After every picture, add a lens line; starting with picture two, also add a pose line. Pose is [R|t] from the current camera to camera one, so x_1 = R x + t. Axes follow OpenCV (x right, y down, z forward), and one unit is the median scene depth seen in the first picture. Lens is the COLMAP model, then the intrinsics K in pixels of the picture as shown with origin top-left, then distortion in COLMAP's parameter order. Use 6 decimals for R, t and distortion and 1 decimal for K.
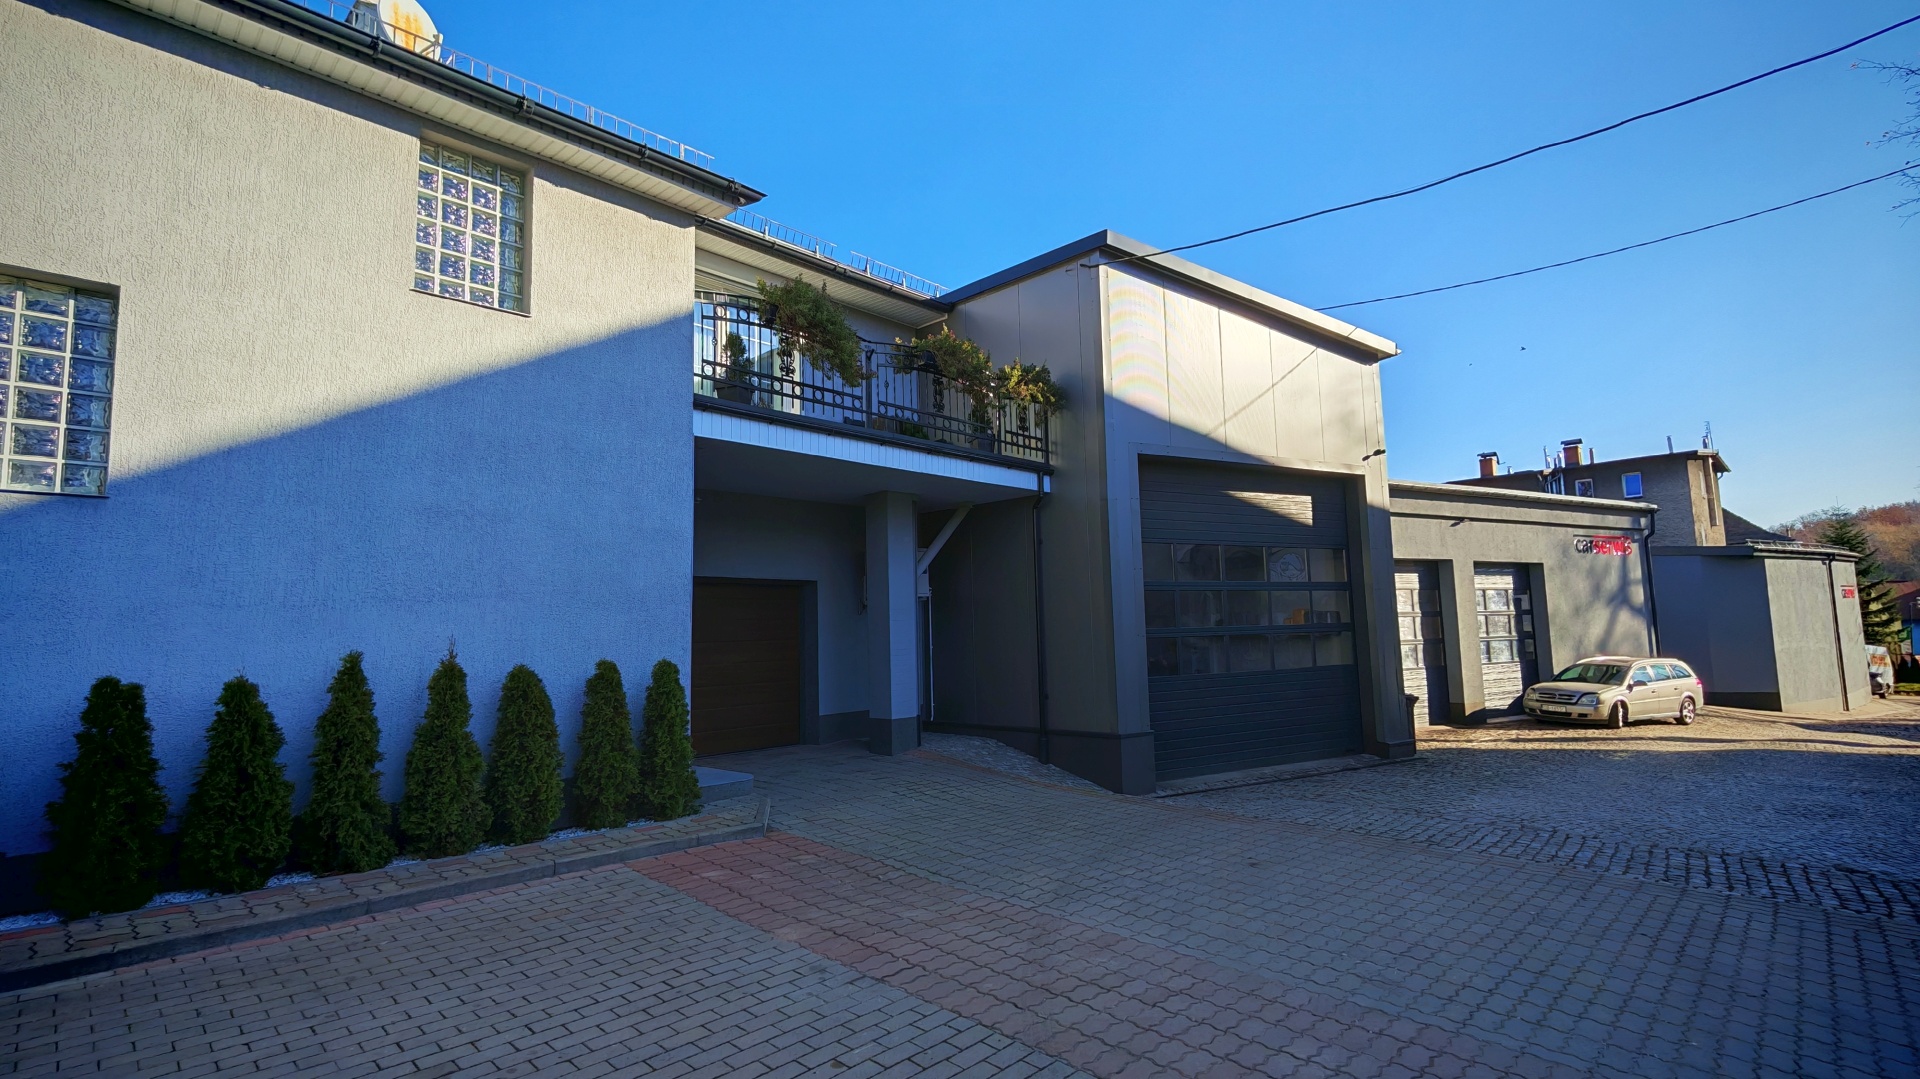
lens RADIAL K [[926.8, 0, 962.5], [0, 926.8, 535.8], [0, 0, 1]] dist [-0.002863, 0.000250]
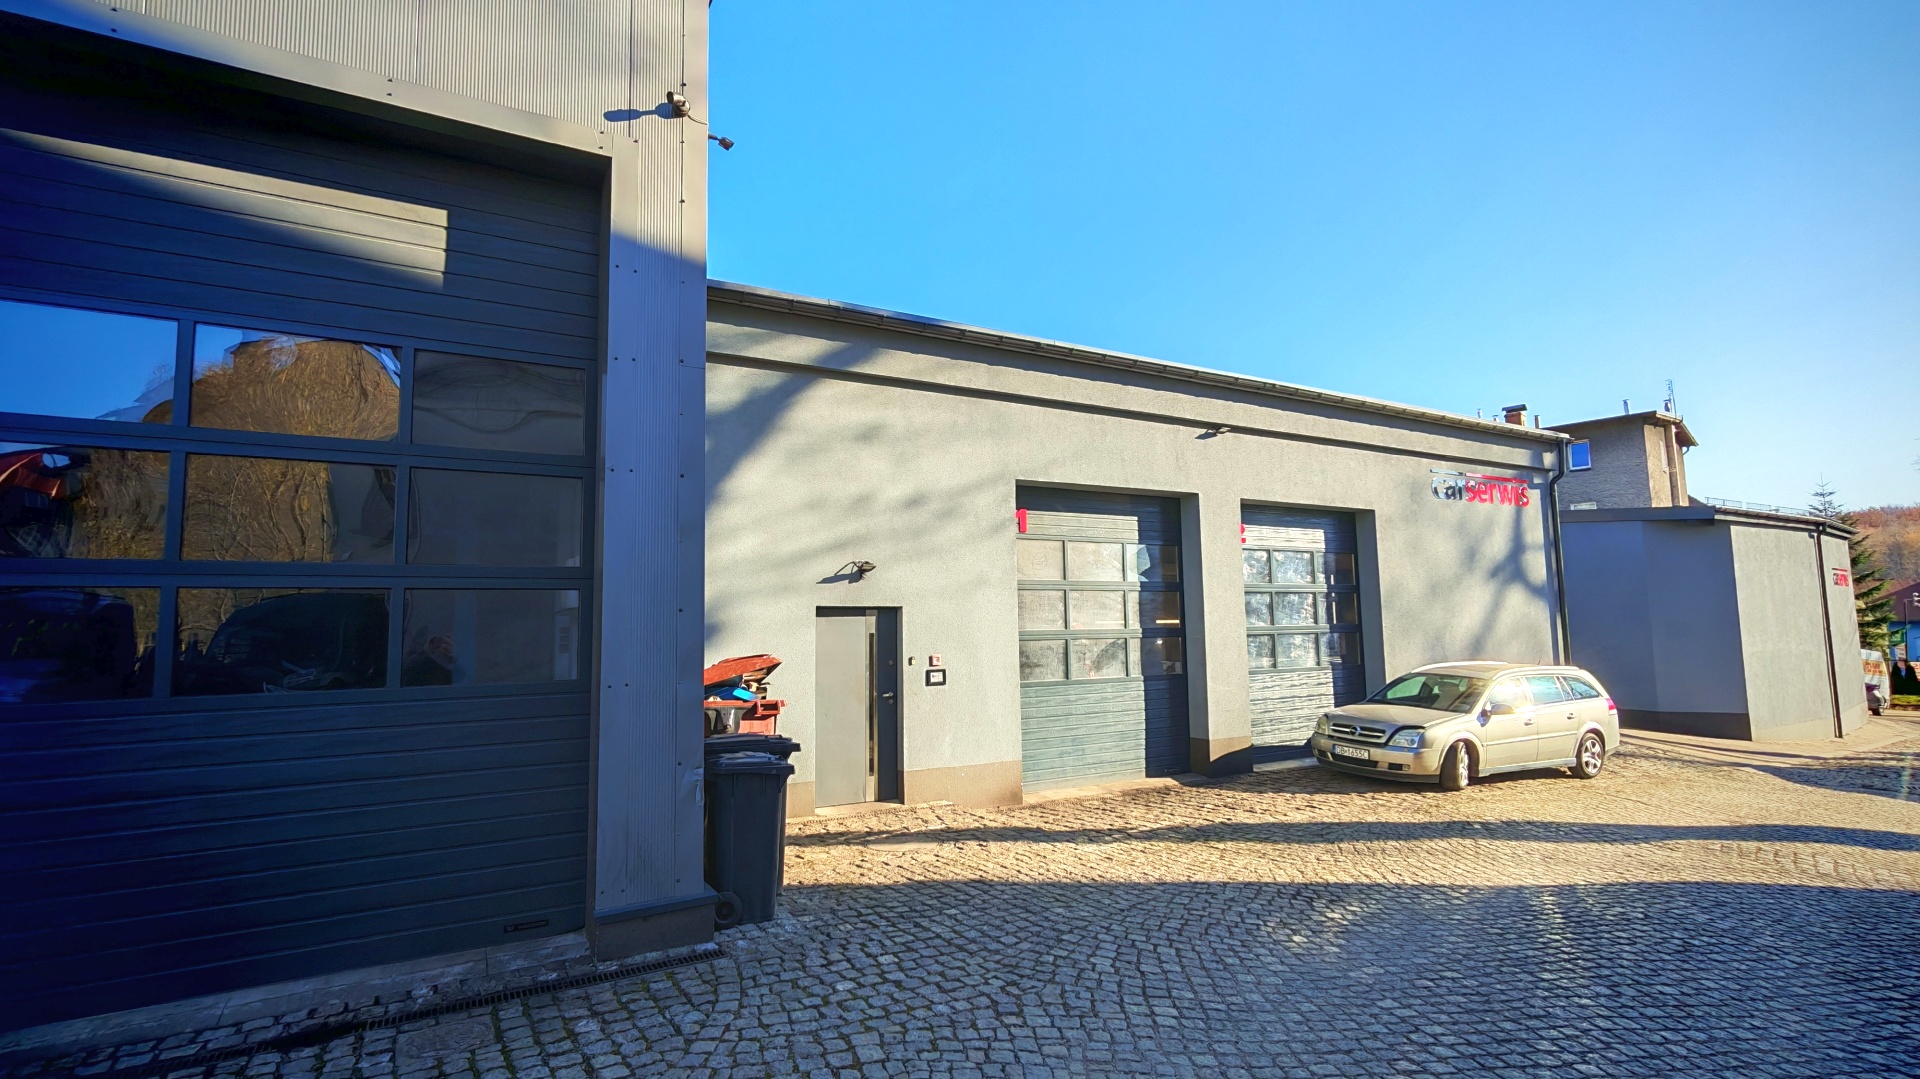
lens RADIAL K [[926.8, 0, 962.5], [0, 926.8, 535.8], [0, 0, 1]] dist [-0.002863, 0.000250]
pose [[0.999840, 0.009620, 0.015054, 0.311666], [-0.009640, 0.999953, 0.001291, 0.044459], [-0.015040, -0.001436, 0.999886, 0.348473]]
